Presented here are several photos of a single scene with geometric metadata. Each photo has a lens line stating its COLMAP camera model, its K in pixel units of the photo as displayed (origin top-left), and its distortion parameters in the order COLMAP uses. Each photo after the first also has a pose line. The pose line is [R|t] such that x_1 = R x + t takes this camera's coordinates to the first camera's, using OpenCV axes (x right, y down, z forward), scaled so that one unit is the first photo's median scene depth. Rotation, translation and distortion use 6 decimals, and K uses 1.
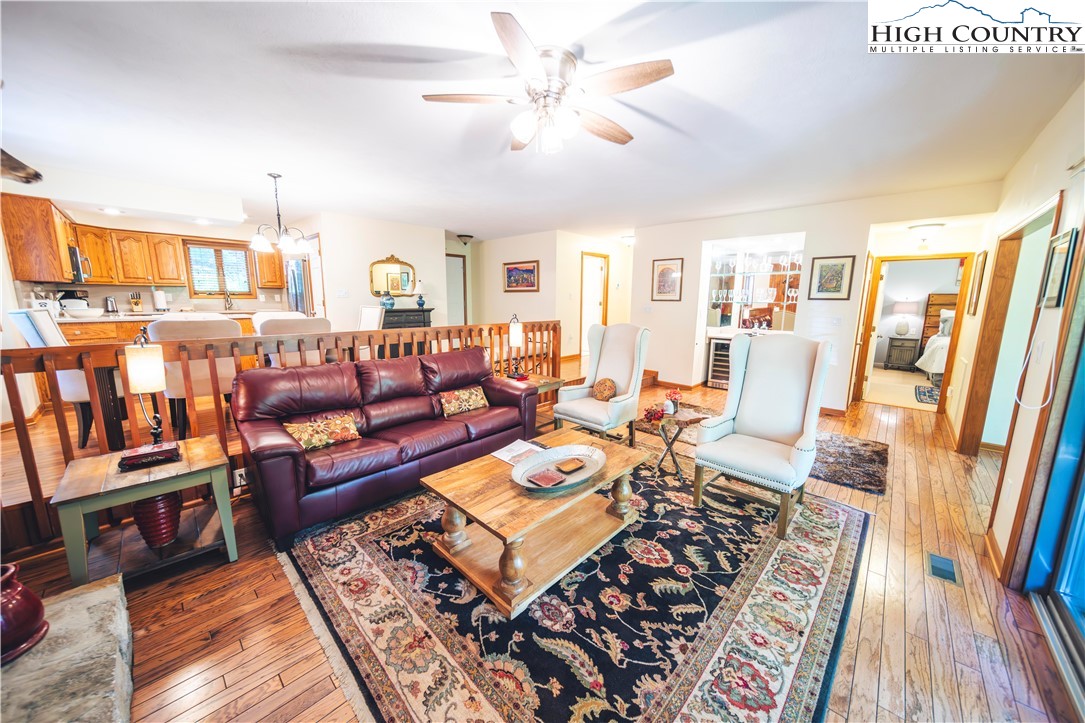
lens RADIAL K [[377.4, 0, 545.2], [0, 377.4, 358.7], [0, 0, 1]] dist [0.003129, -0.001307]
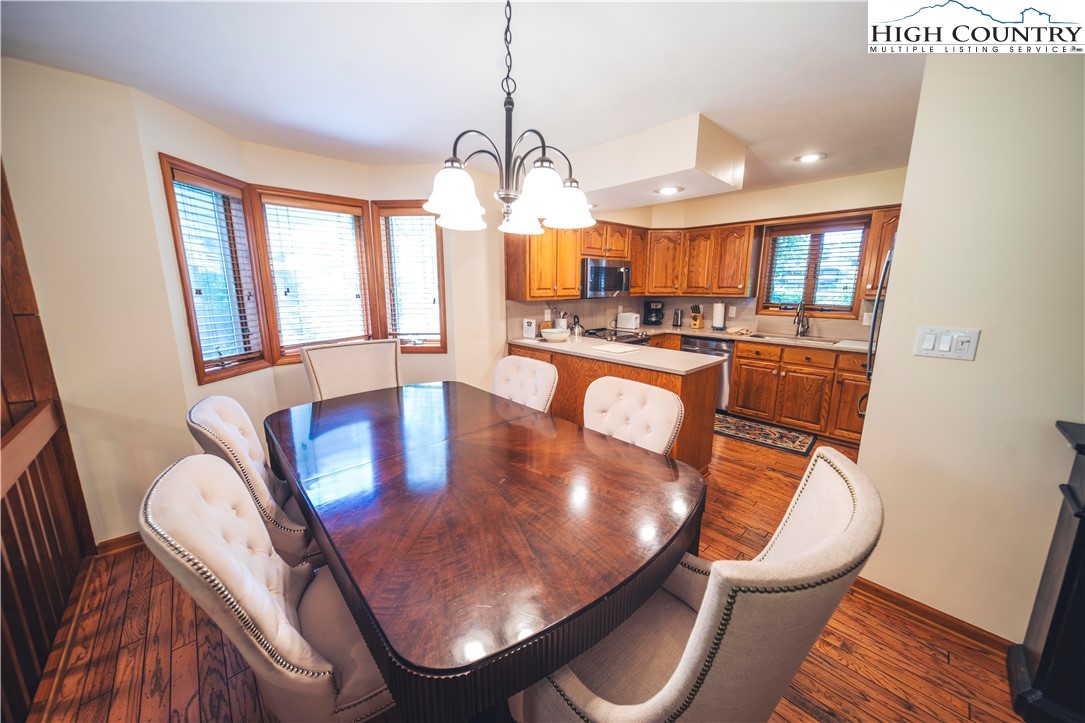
lens RADIAL K [[387.4, 0, 541.3], [0, 387.4, 358.8], [0, 0, 1]] dist [0.008287, -0.000202]
pose [[-0.060946, 0.173781, -0.982897, -0.238345], [-0.162278, 0.969901, 0.181546, -0.158252], [0.984861, 0.170567, -0.030910, 0.711539]]
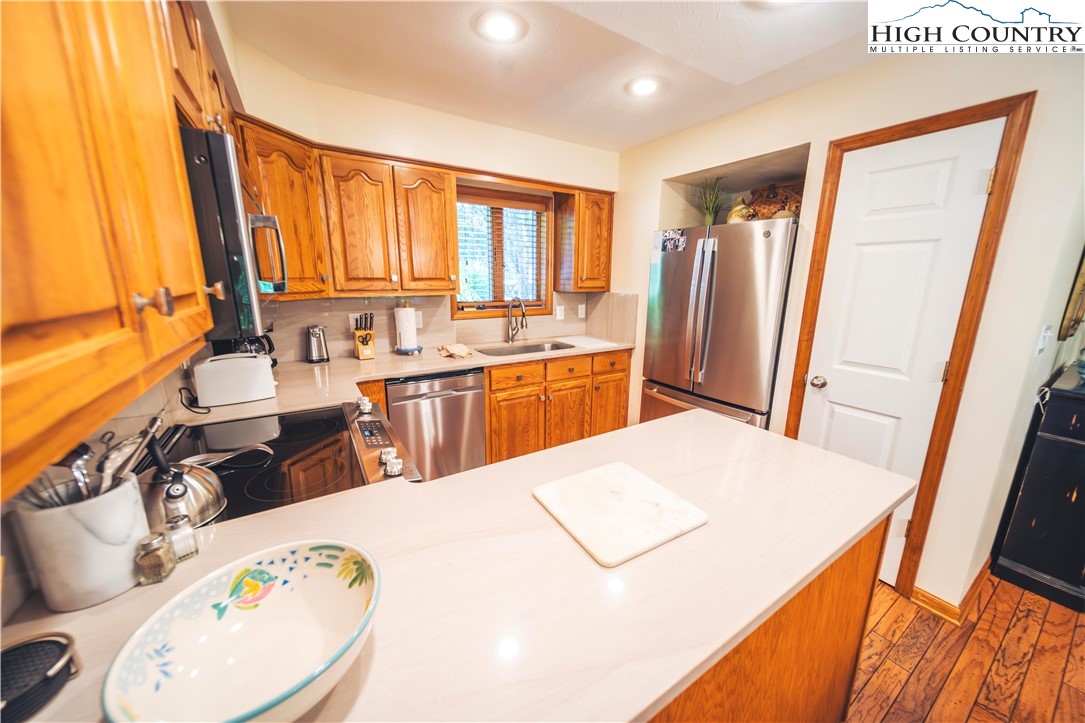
lens RADIAL K [[377.4, 0, 534.8], [0, 377.4, 358.0], [0, 0, 1]] dist [0.003129, -0.001307]
pose [[0.965350, 0.048241, -0.256462, -0.788491], [-0.035184, 0.997852, 0.055262, -0.154431], [0.258577, -0.044324, 0.964973, 0.644547]]
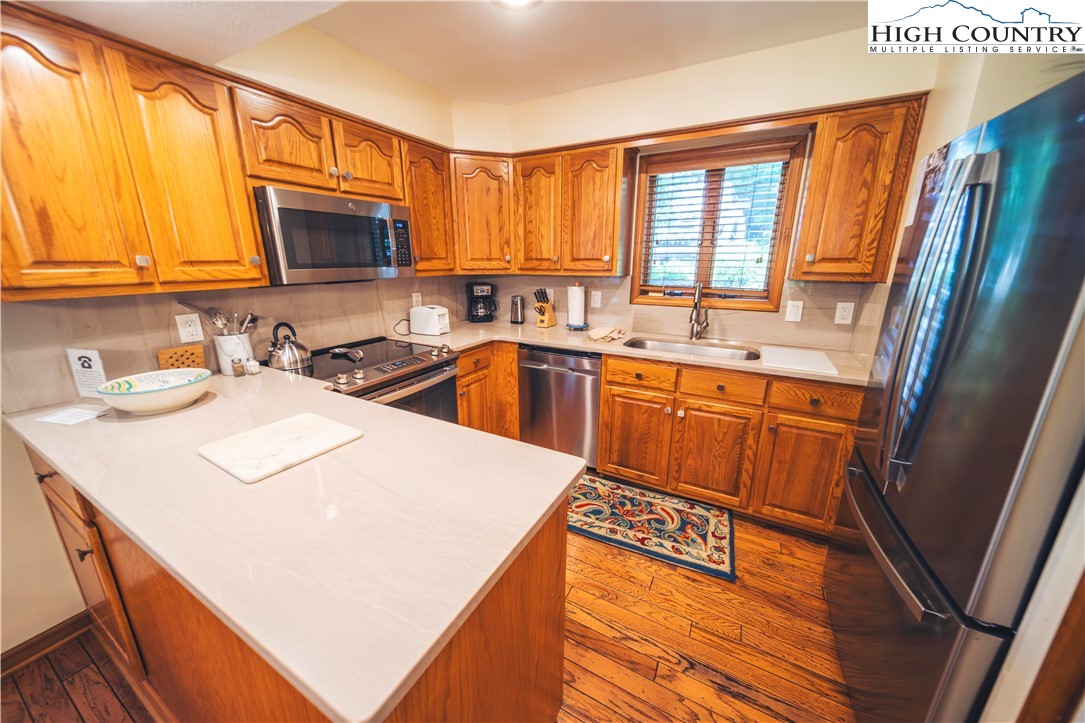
lens RADIAL K [[377.4, 0, 545.0], [0, 377.4, 361.2], [0, 0, 1]] dist [0.003129, -0.001307]
pose [[0.255156, 0.240725, -0.936455, -0.597179], [-0.152793, 0.966382, 0.206786, -0.183836], [0.954751, 0.090321, 0.283359, 0.860214]]
